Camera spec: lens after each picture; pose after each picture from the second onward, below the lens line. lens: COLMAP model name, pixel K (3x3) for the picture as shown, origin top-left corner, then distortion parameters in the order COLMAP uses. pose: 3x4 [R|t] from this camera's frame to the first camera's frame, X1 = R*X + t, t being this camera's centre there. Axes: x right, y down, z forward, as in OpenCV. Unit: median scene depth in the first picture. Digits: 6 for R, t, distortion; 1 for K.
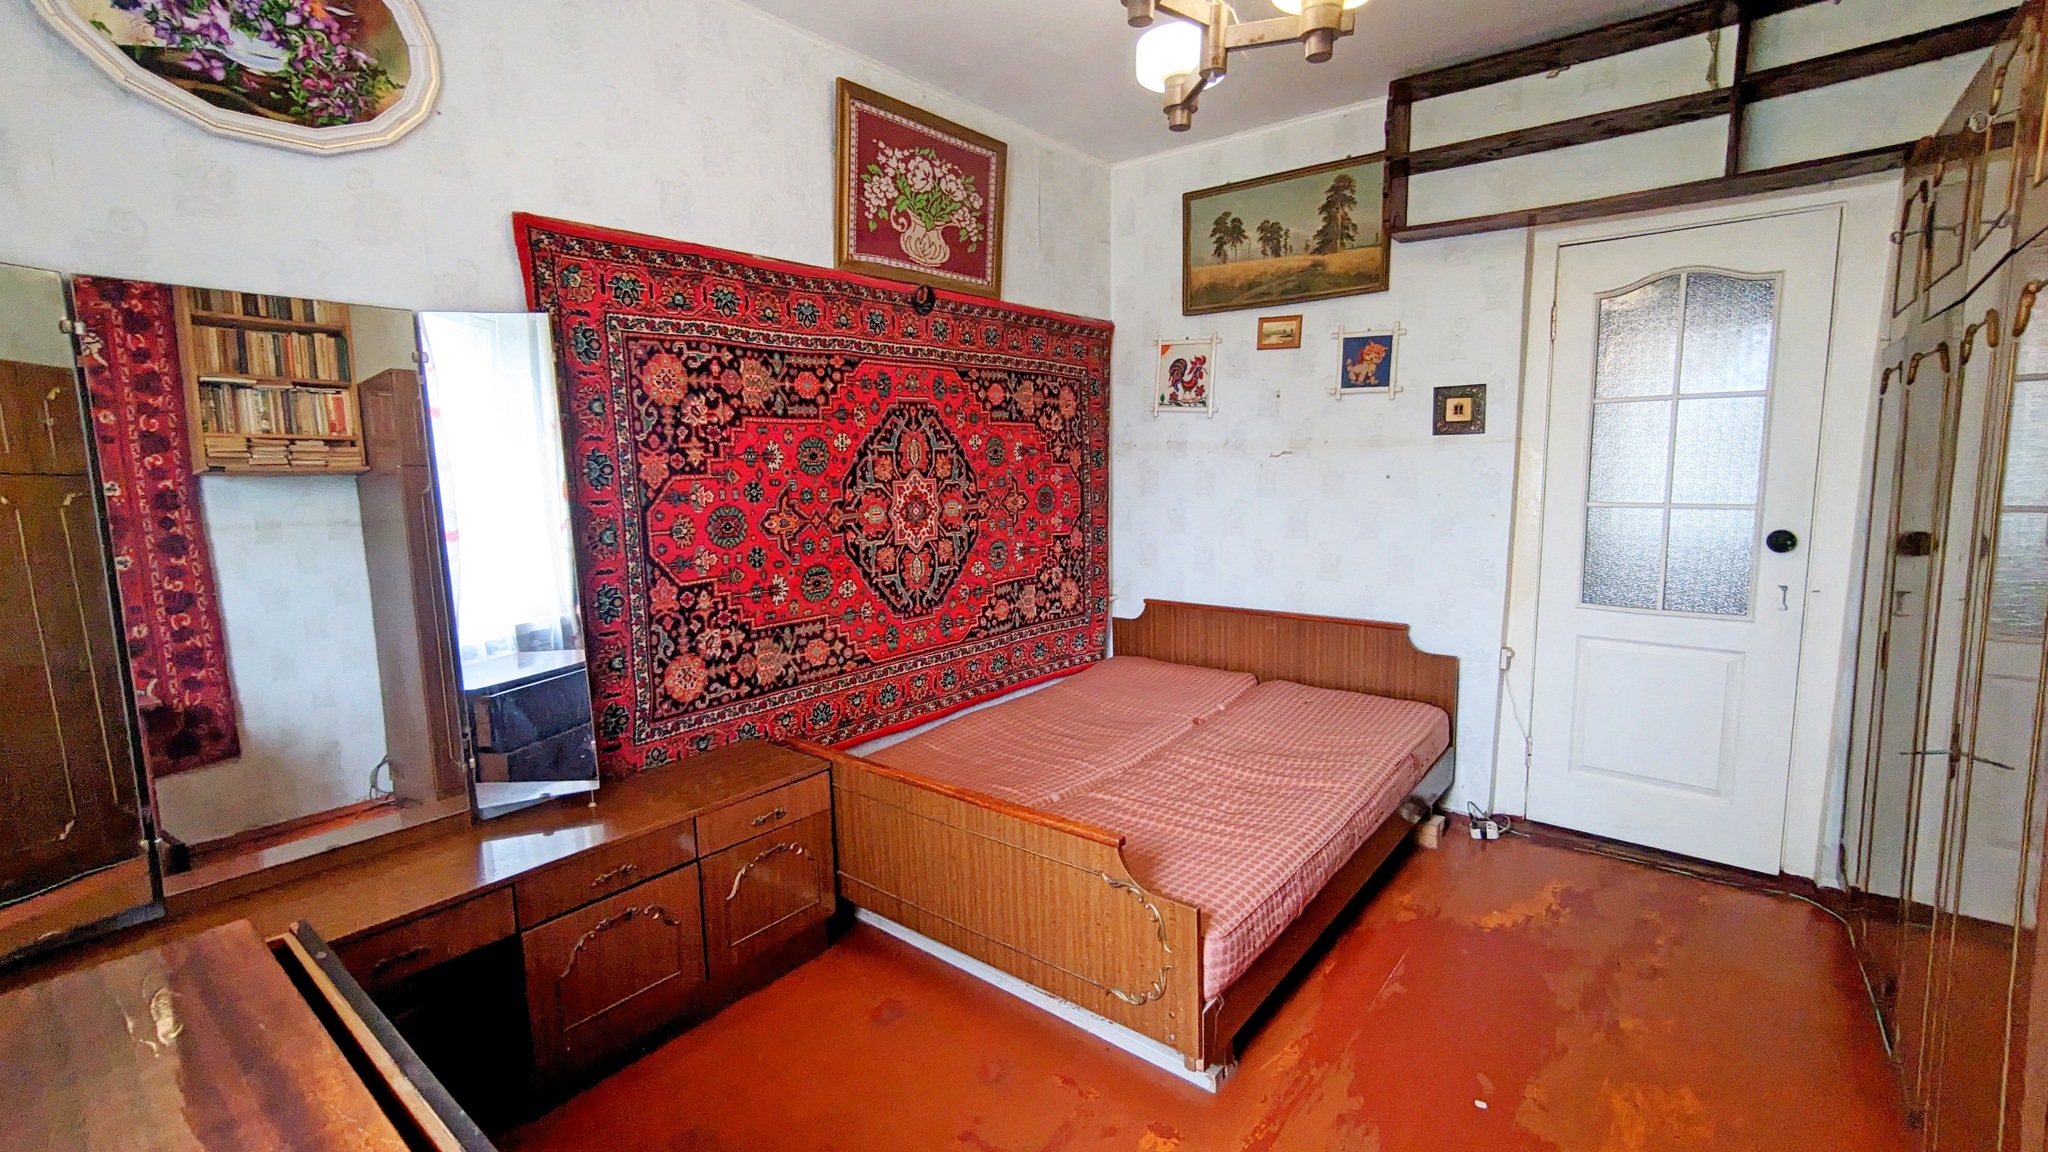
lens RADIAL K [[889.7, 0, 1026.7], [0, 889.7, 572.1], [0, 0, 1]] dist [-0.005469, 0.001839]
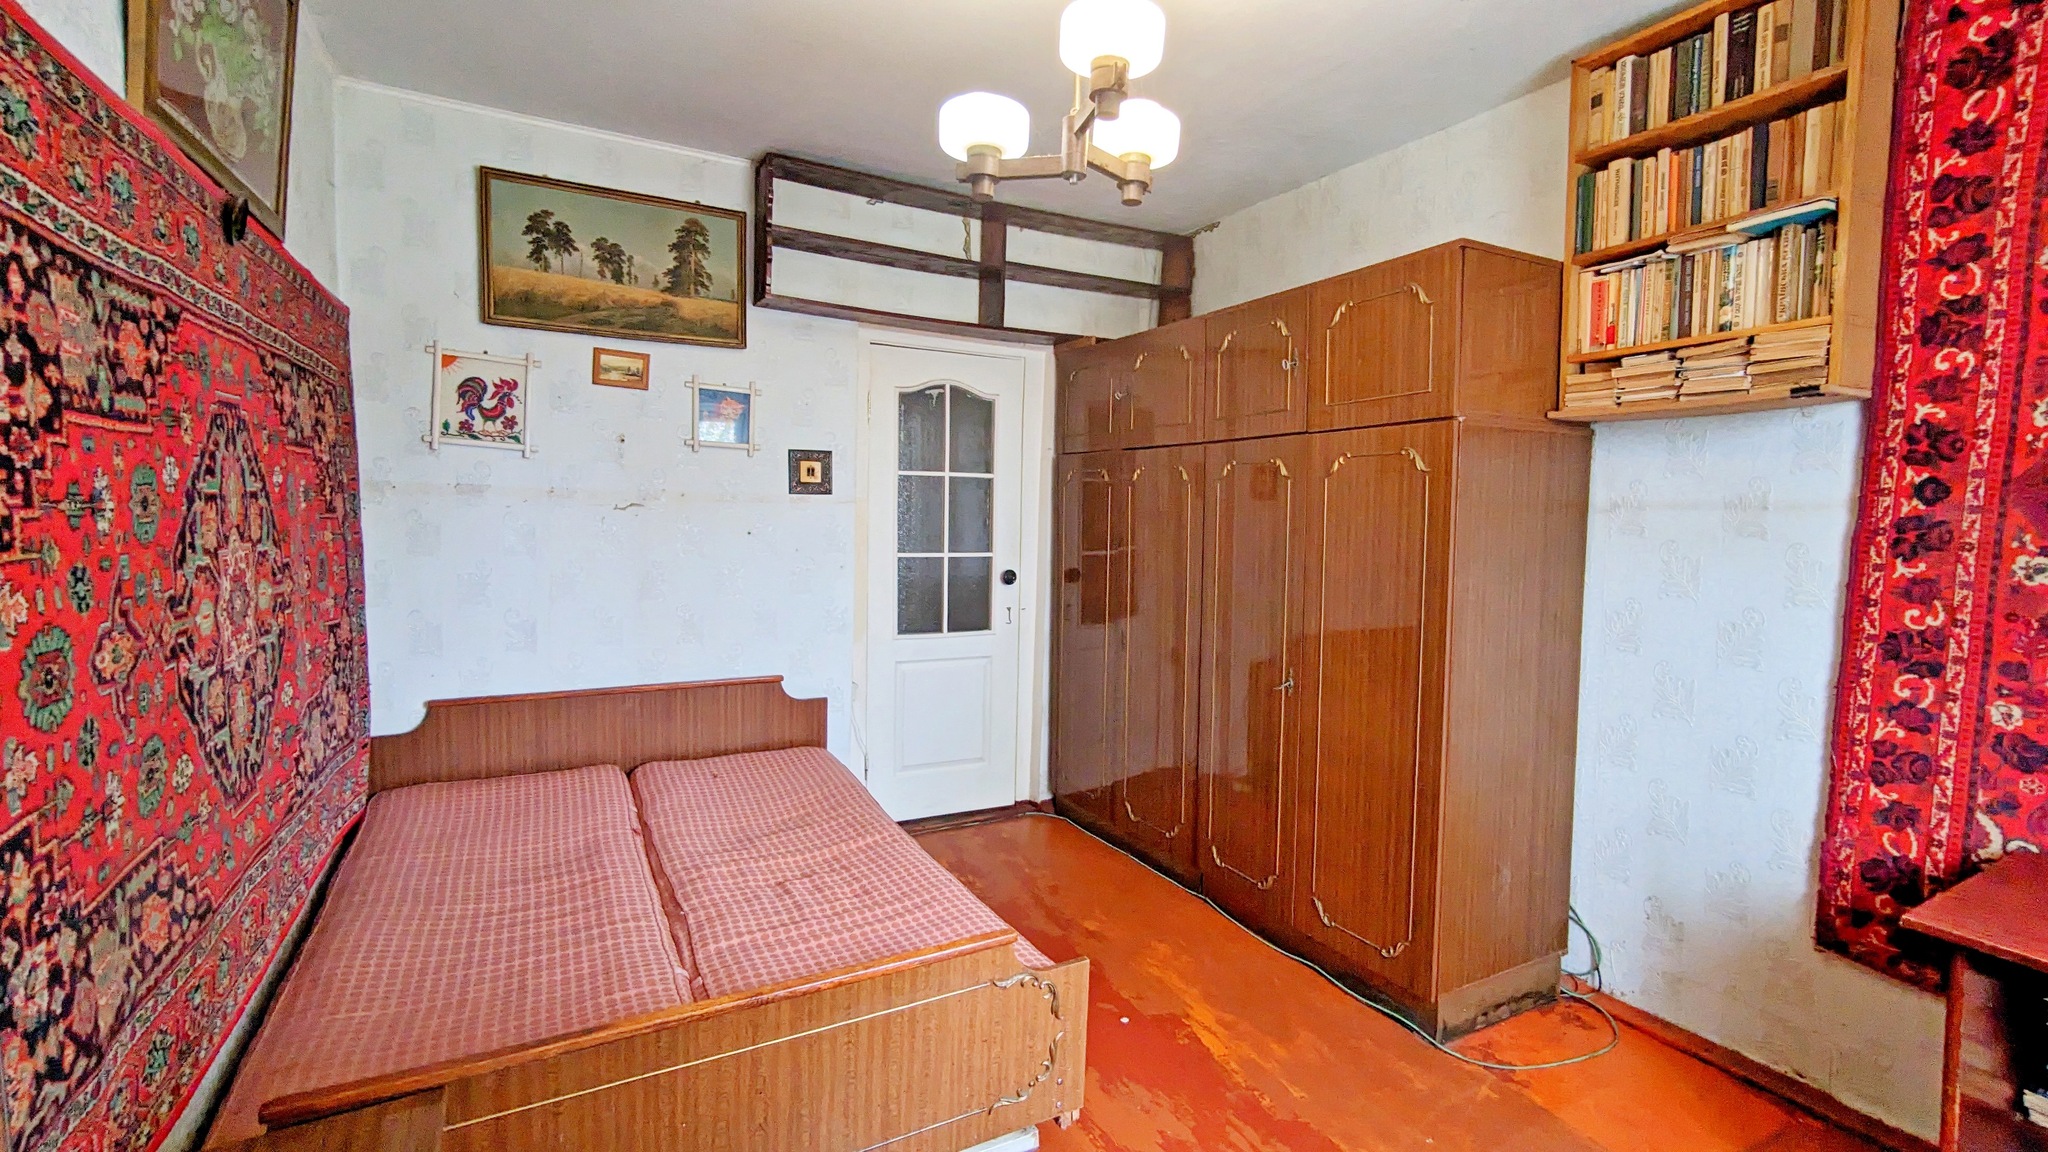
lens RADIAL K [[889.7, 0, 1025.8], [0, 889.7, 568.8], [0, 0, 1]] dist [-0.005469, 0.001839]
pose [[0.378669, -0.043825, 0.924494, -0.421345], [0.088140, 0.996046, 0.011116, -0.051759], [-0.921326, 0.077276, 0.381034, 0.341668]]
